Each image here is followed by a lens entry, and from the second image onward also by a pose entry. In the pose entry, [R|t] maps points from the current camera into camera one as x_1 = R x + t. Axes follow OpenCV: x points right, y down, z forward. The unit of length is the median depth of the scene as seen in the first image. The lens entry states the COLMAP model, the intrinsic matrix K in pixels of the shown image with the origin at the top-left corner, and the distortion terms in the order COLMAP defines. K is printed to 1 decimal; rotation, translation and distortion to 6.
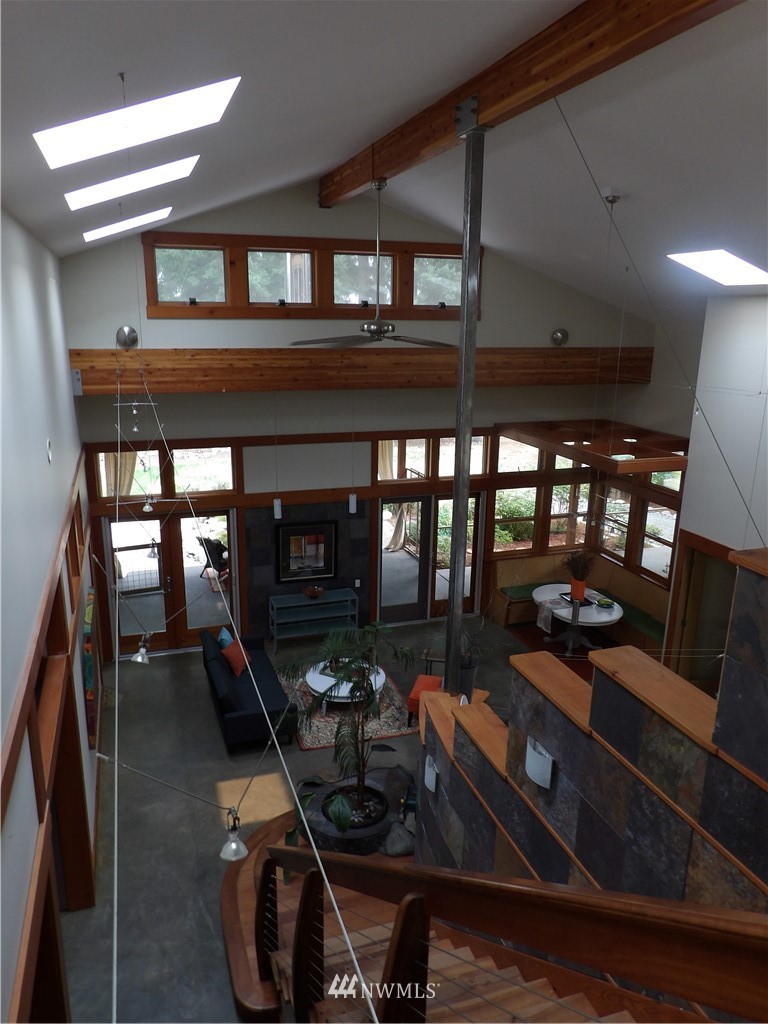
lens RADIAL K [[737.7, 0, 368.3], [0, 737.7, 508.3], [0, 0, 1]] dist [-0.036649, 0.052390]
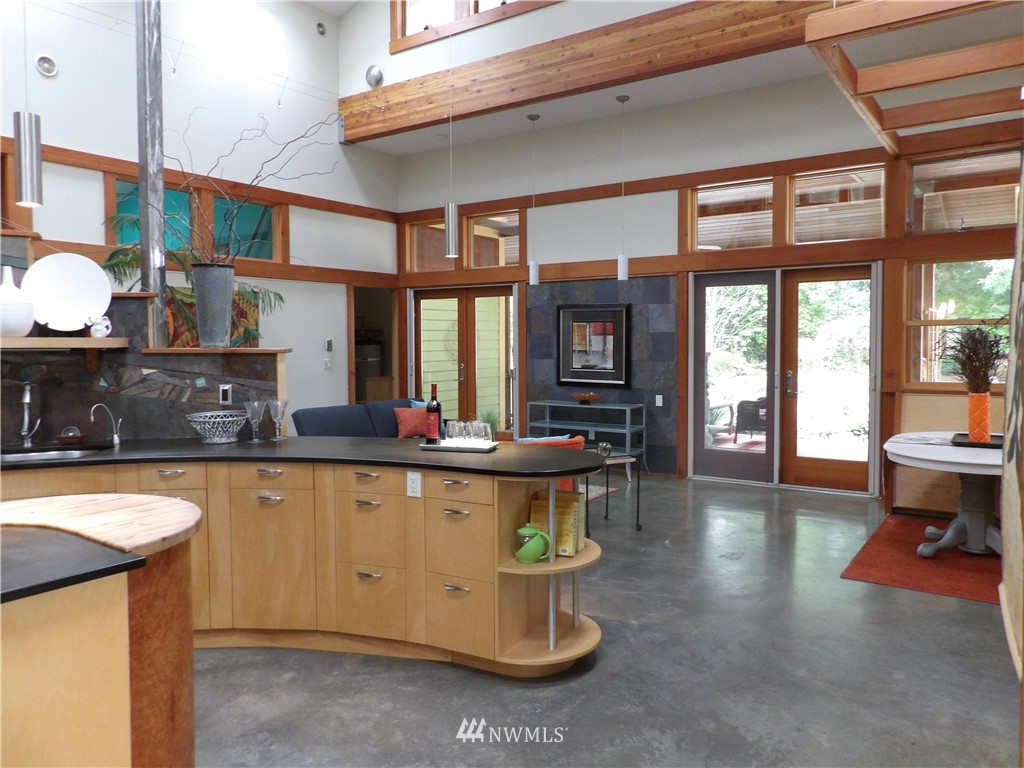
lens RADIAL K [[737.7, 0, 520.0], [0, 737.7, 376.8], [0, 0, 1]] dist [-0.036649, 0.052390]
pose [[0.602426, 0.024590, -0.797796, 0.508544], [-0.196973, 0.973192, -0.118741, 0.208522], [0.773489, 0.228678, 0.591119, 0.539825]]
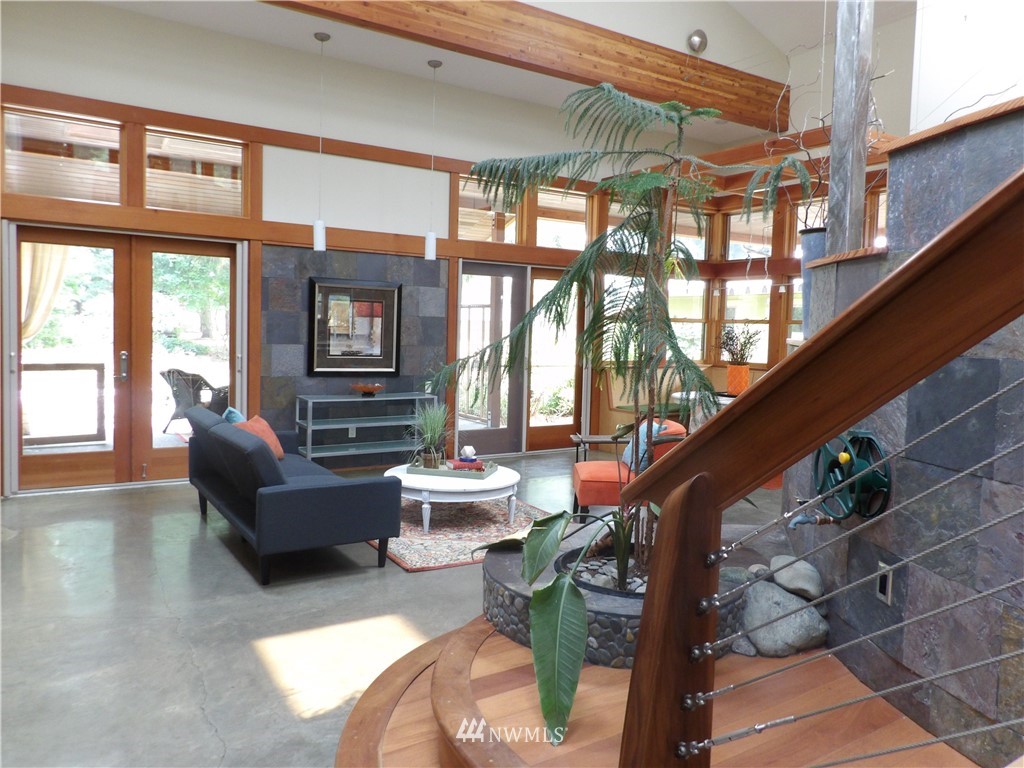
lens RADIAL K [[737.7, 0, 506.8], [0, 737.7, 379.3], [0, 0, 1]] dist [-0.036649, 0.052390]
pose [[0.968581, -0.001788, 0.248693, -0.124293], [0.046830, 0.983398, -0.175317, 0.239704], [-0.244251, 0.181455, 0.952584, 0.380938]]
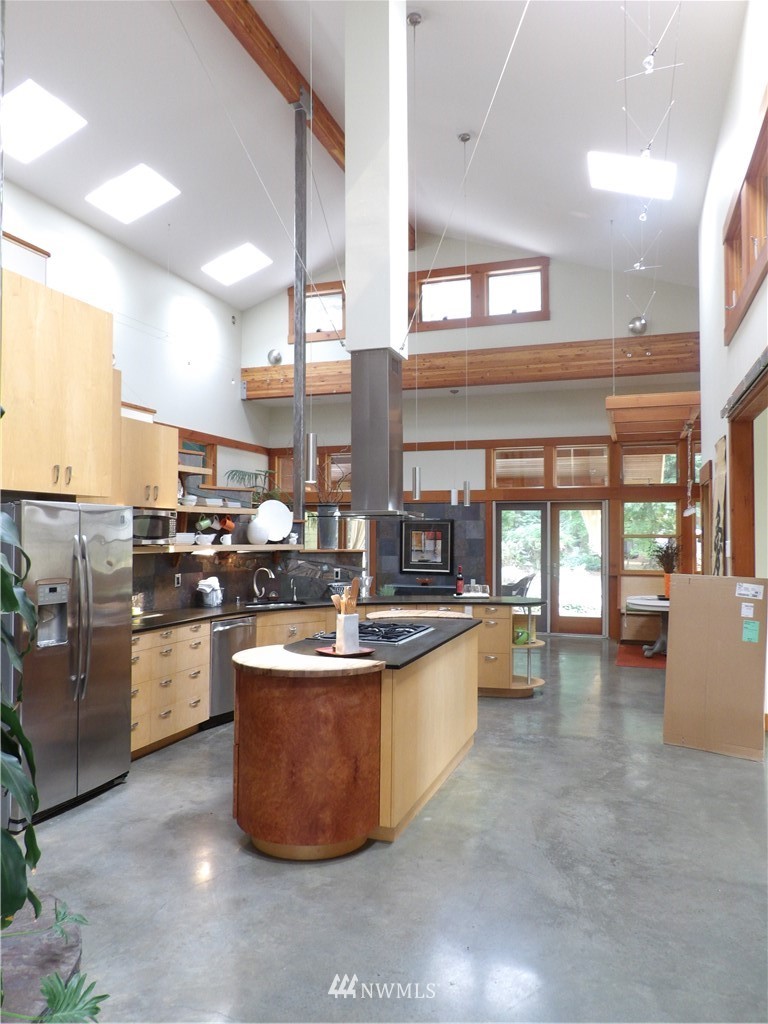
lens RADIAL K [[737.7, 0, 375.3], [0, 737.7, 521.9], [0, 0, 1]] dist [-0.036649, 0.052390]
pose [[0.790547, -0.022098, -0.612002, 0.588584], [-0.153578, 0.960260, -0.233056, 0.320124], [0.592831, 0.278232, 0.755737, 0.092242]]
